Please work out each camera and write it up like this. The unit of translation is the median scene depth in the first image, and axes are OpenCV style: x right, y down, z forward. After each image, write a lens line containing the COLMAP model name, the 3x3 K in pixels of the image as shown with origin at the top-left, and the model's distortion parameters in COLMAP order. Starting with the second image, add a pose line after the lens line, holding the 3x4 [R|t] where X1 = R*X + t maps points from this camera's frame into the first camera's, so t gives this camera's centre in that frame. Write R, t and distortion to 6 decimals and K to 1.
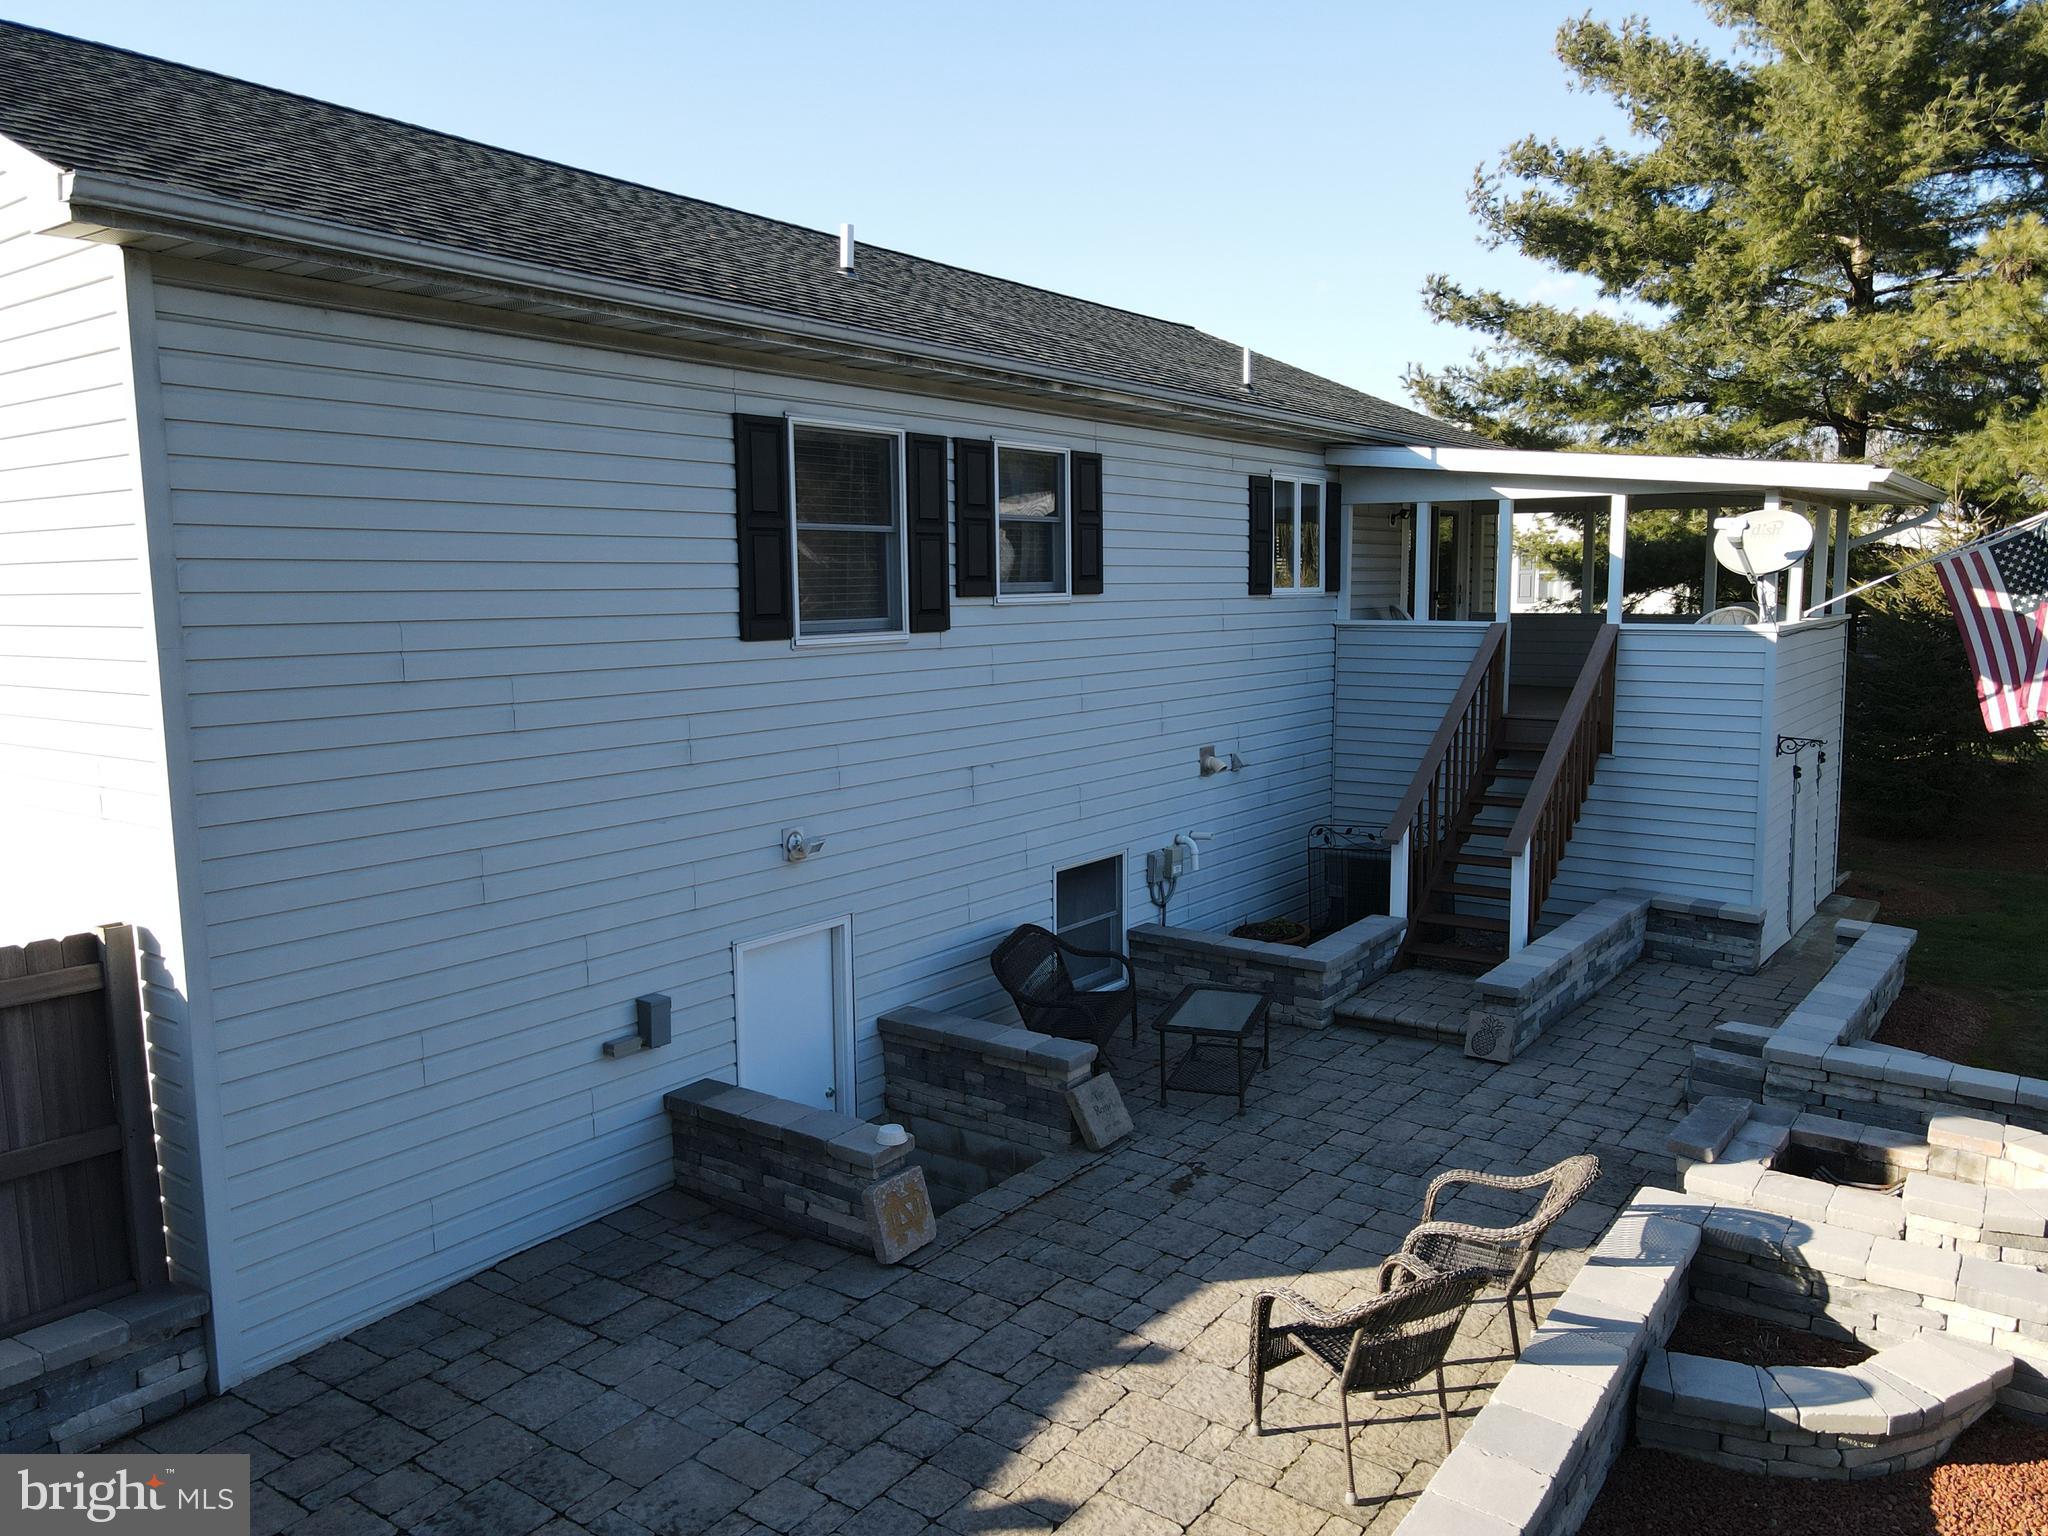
lens RADIAL K [[1498.3, 0, 1031.9], [0, 1498.3, 764.5], [0, 0, 1]] dist [0.004804, 0.009687]
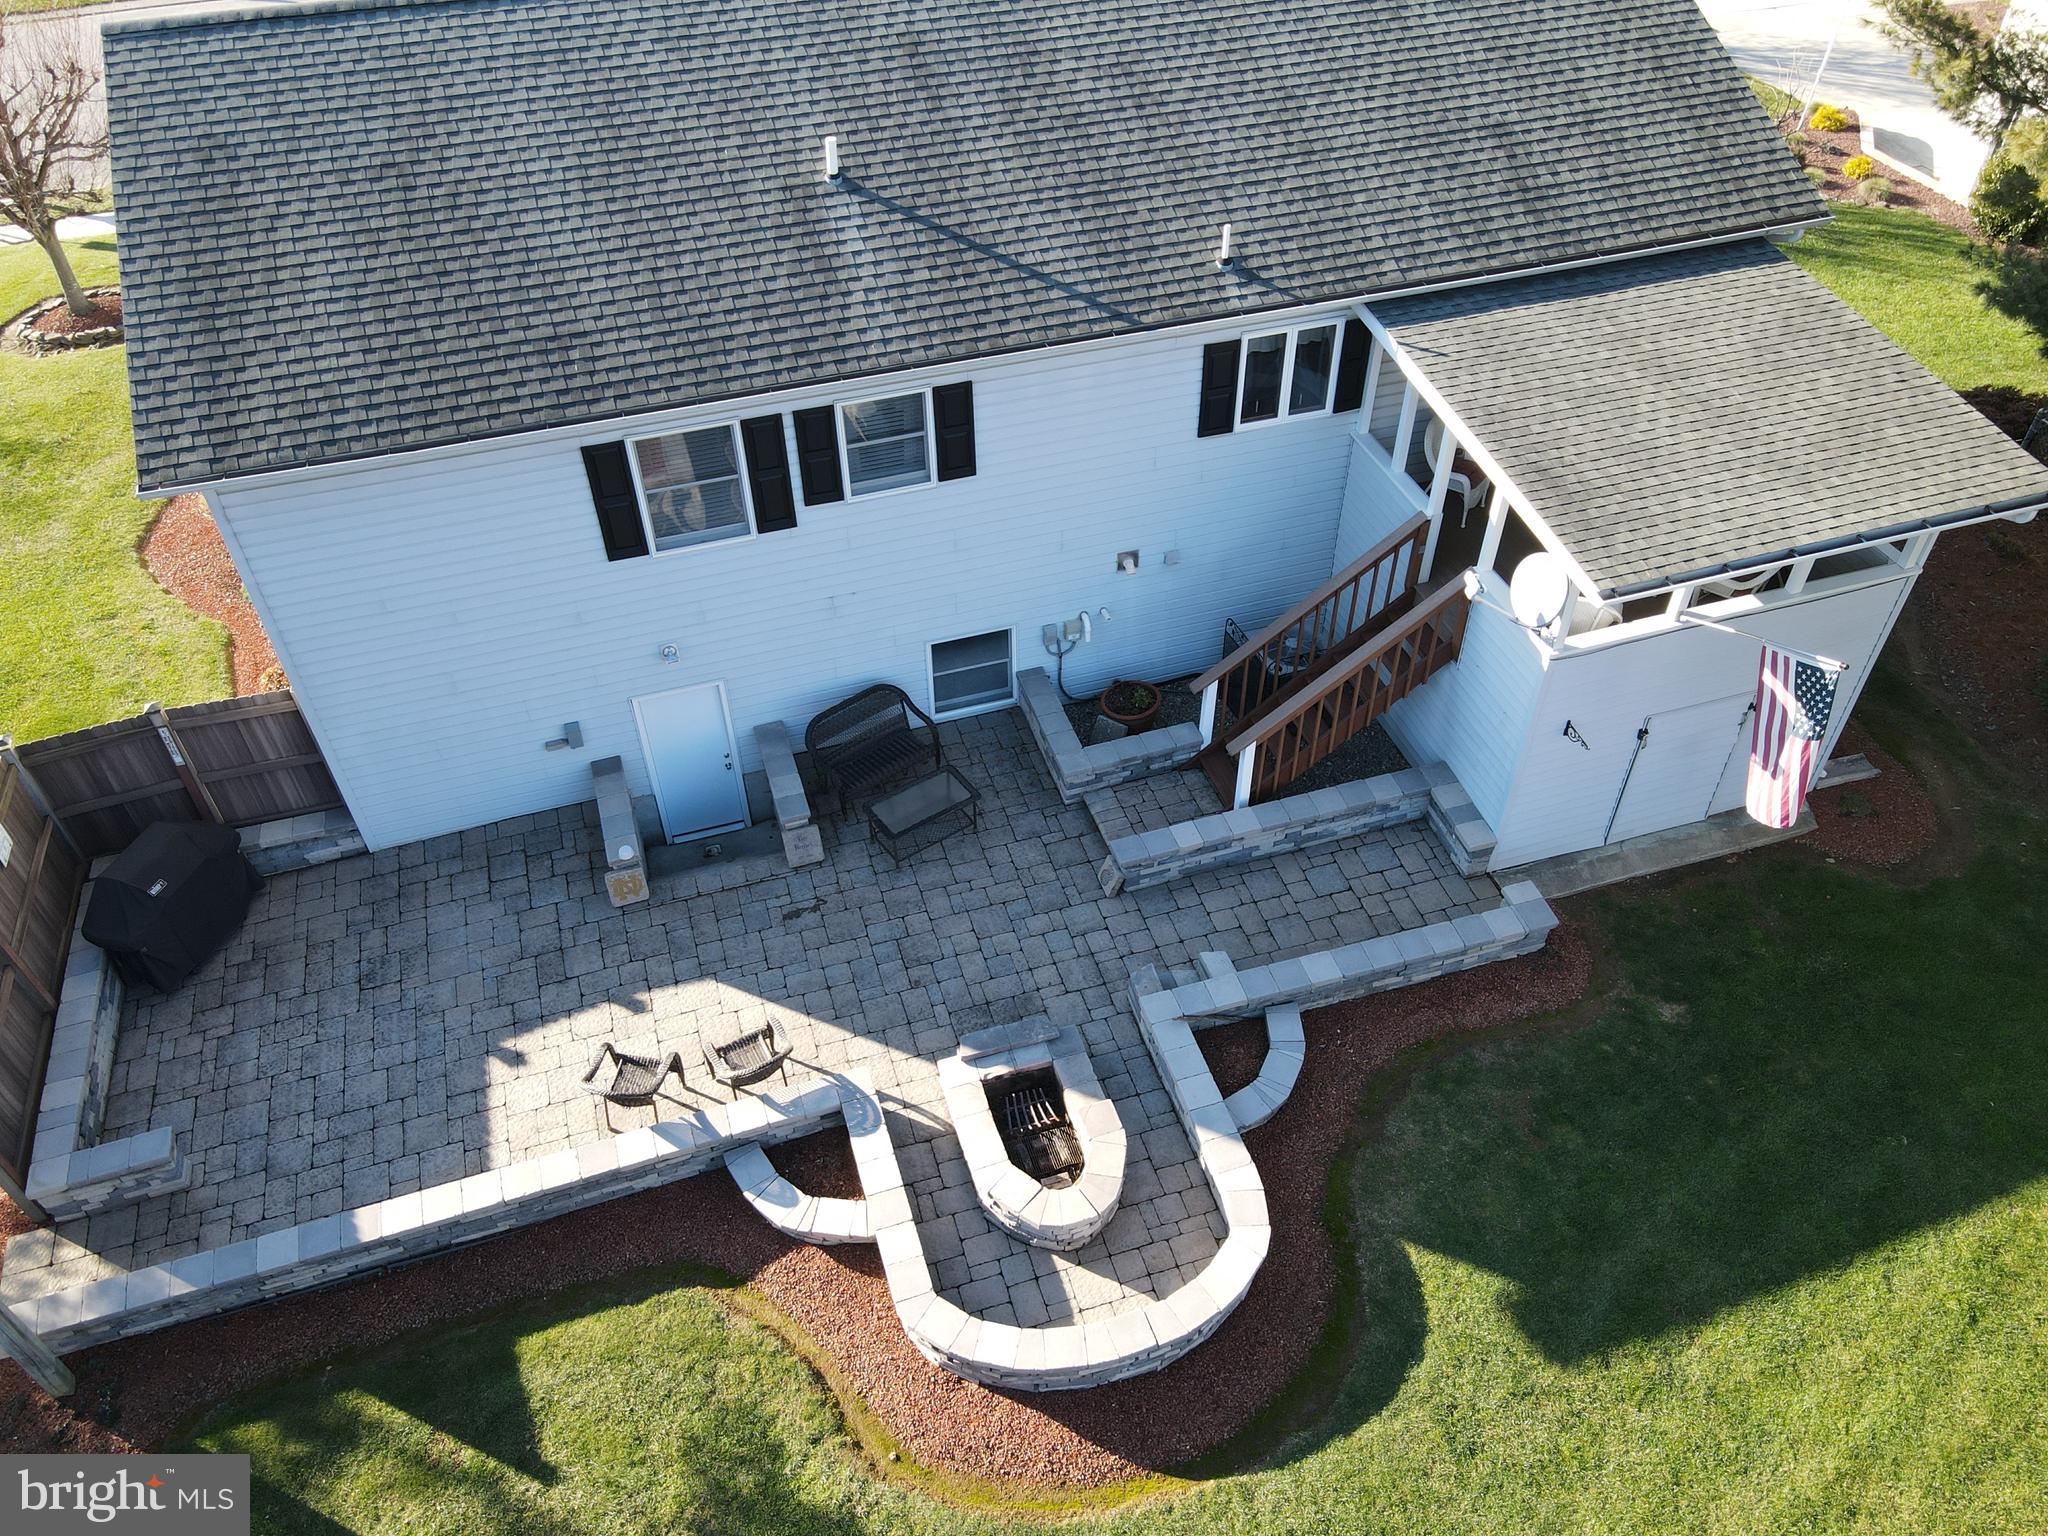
lens RADIAL K [[1503.0, 0, 1043.2], [0, 1503.0, 771.6], [0, 0, 1]] dist [-0.000353, 0.003475]
pose [[0.809874, 0.410397, -0.419141, 0.846392], [-0.076165, 0.782040, 0.618556, -0.820771], [0.581638, -0.469029, 0.664612, 0.032979]]
